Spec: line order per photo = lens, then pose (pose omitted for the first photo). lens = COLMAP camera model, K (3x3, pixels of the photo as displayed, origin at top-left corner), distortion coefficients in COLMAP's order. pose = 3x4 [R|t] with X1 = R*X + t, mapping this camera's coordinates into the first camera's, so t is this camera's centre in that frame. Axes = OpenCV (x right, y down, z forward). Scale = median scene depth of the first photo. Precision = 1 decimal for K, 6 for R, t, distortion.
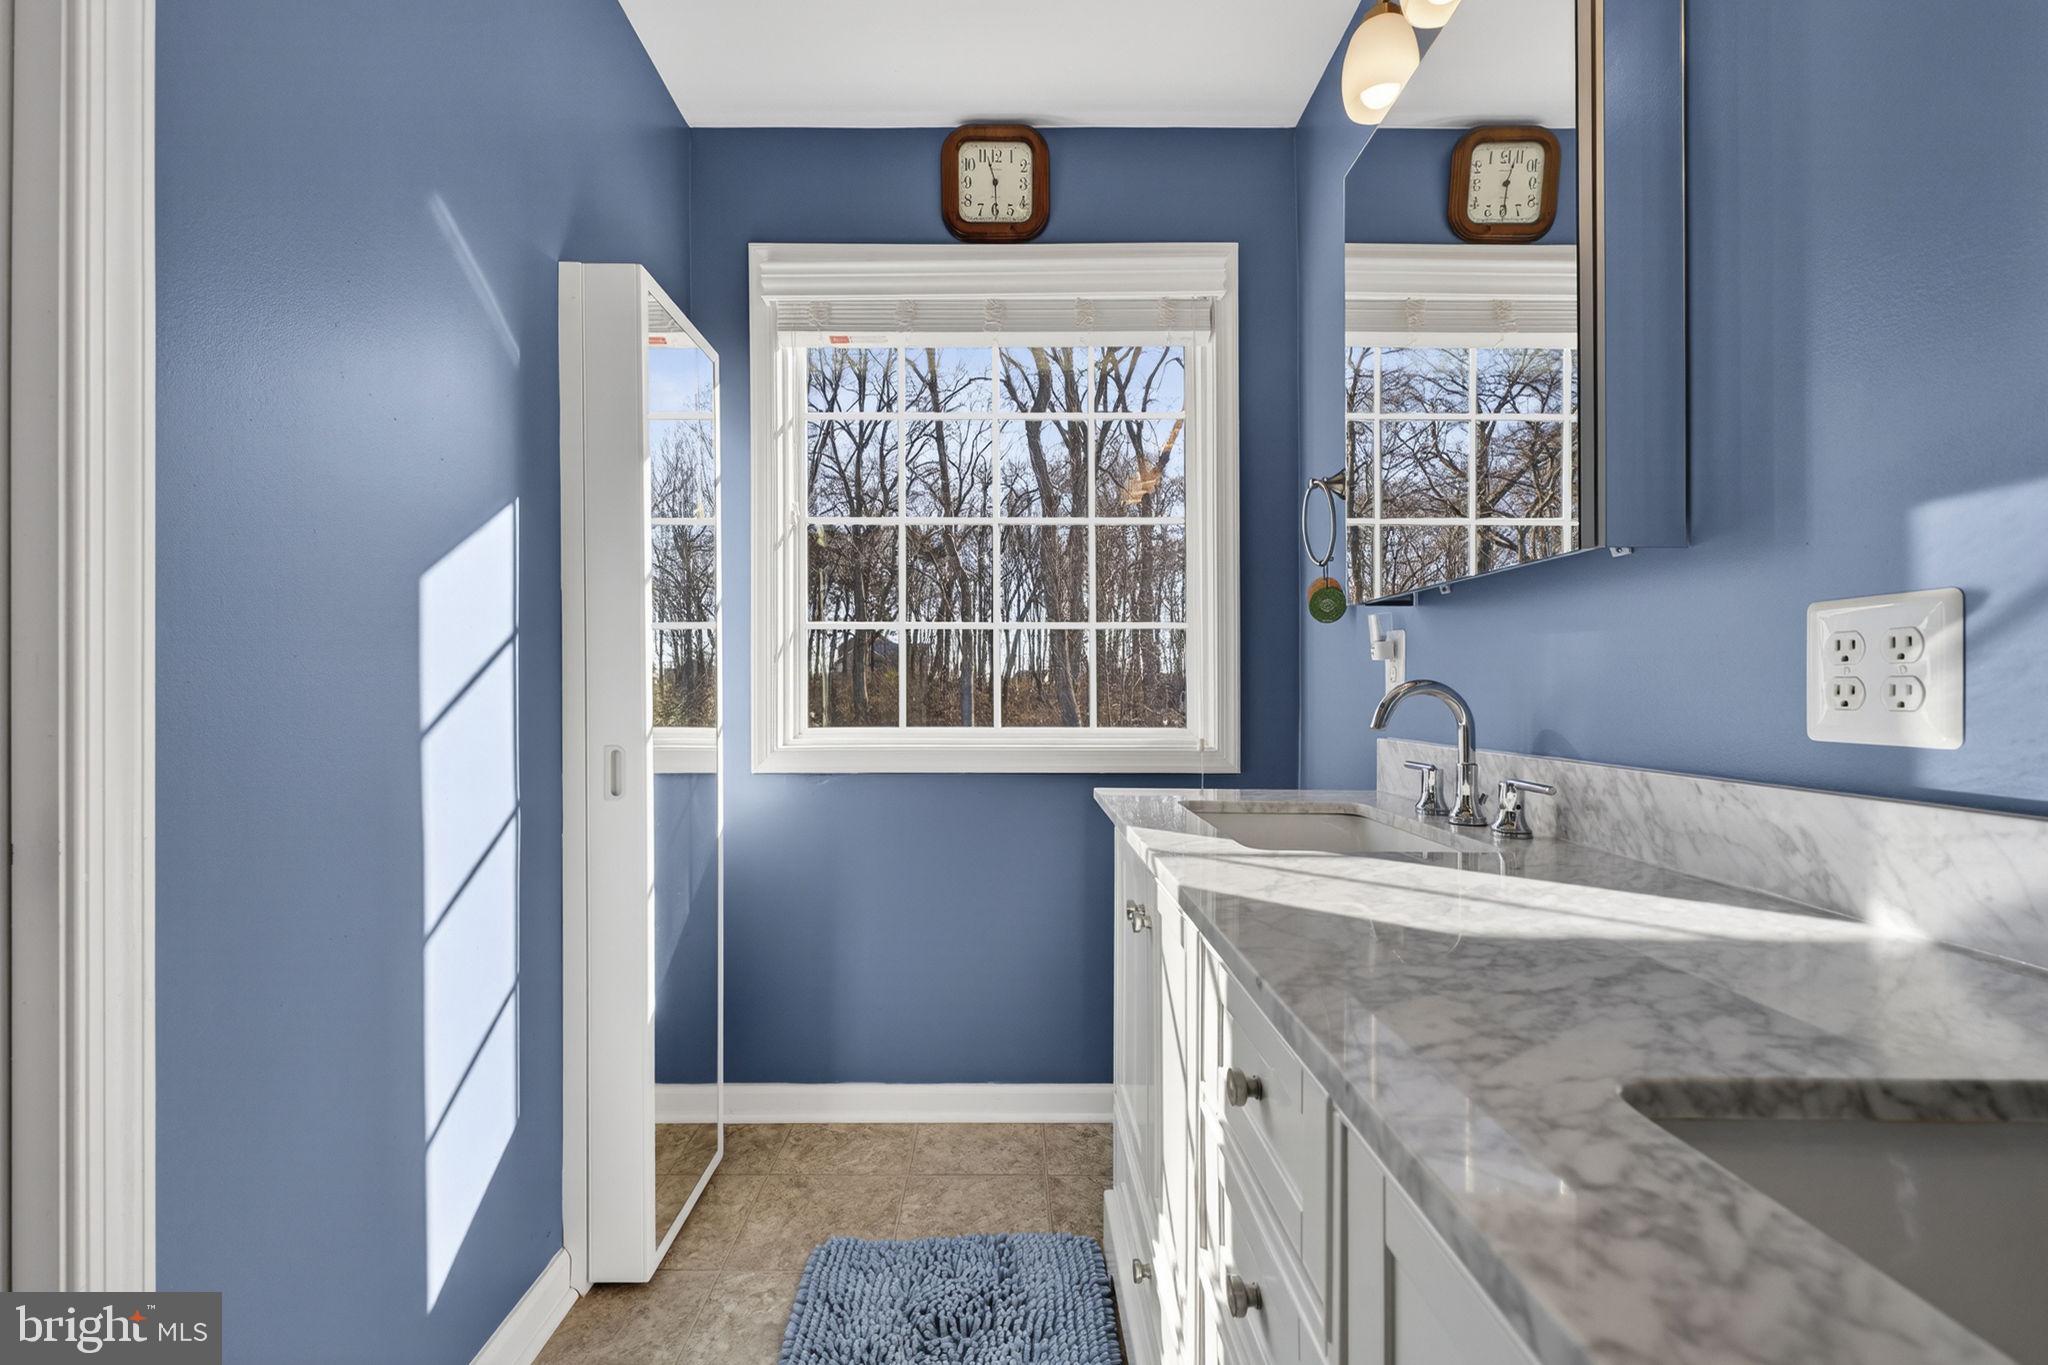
lens RADIAL K [[854.2, 0, 1024.0], [0, 854.2, 682.5], [0, 0, 1]] dist [0.003682, 0.000123]
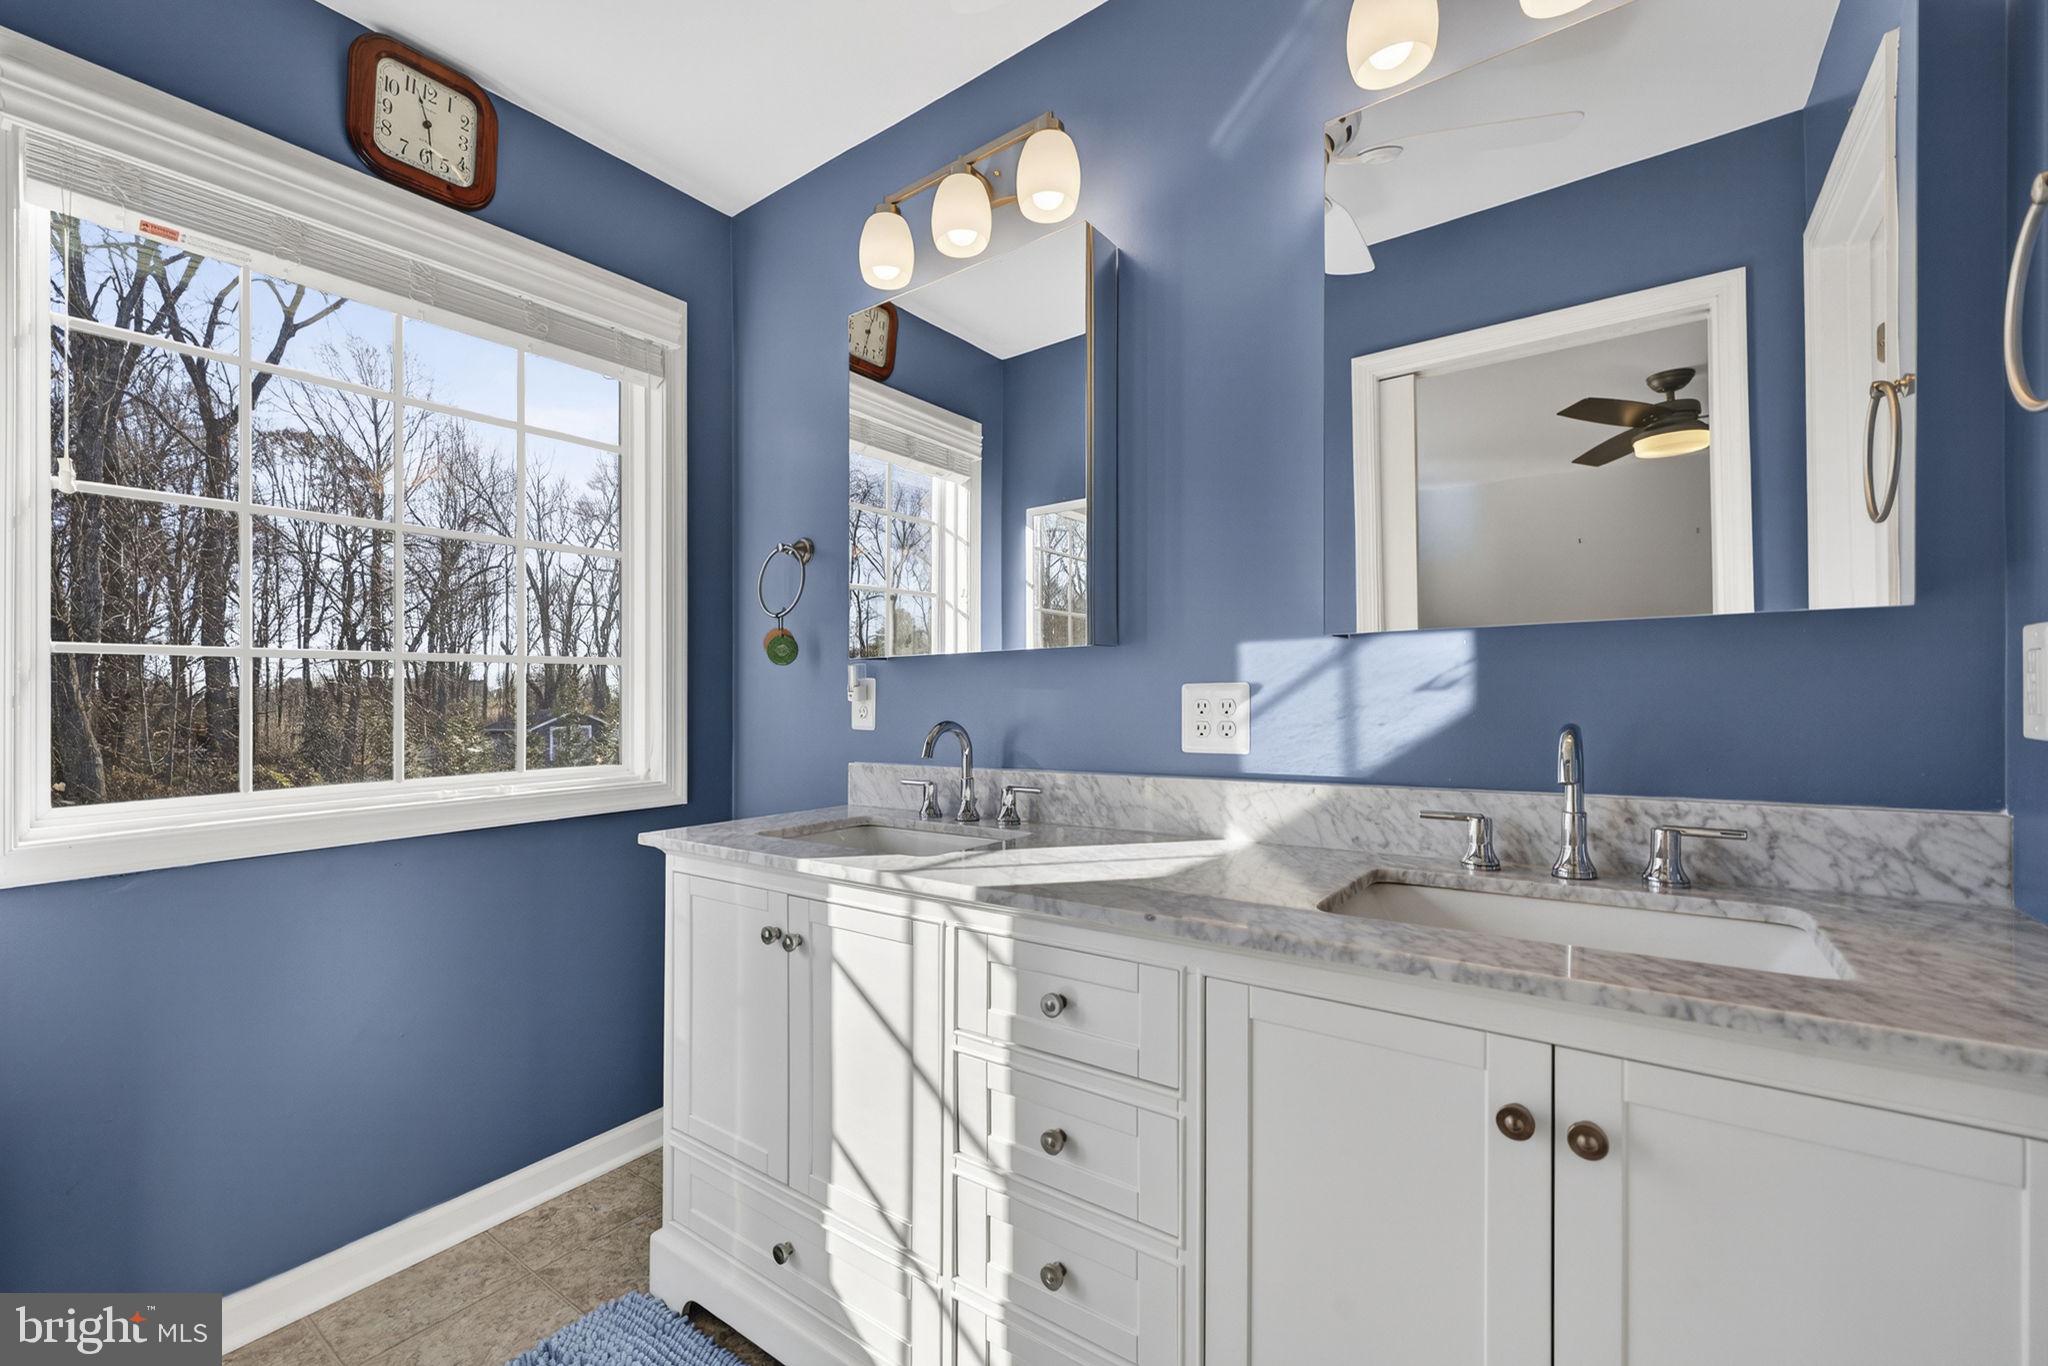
lens RADIAL K [[836.6, 0, 1016.4], [0, 836.6, 698.5], [0, 0, 1]] dist [-0.001151, 0.000104]
pose [[0.595911, -0.009184, 0.802998, -0.434642], [0.007630, 0.999954, 0.005775, -0.035835], [-0.803014, 0.002685, 0.595954, 0.074092]]
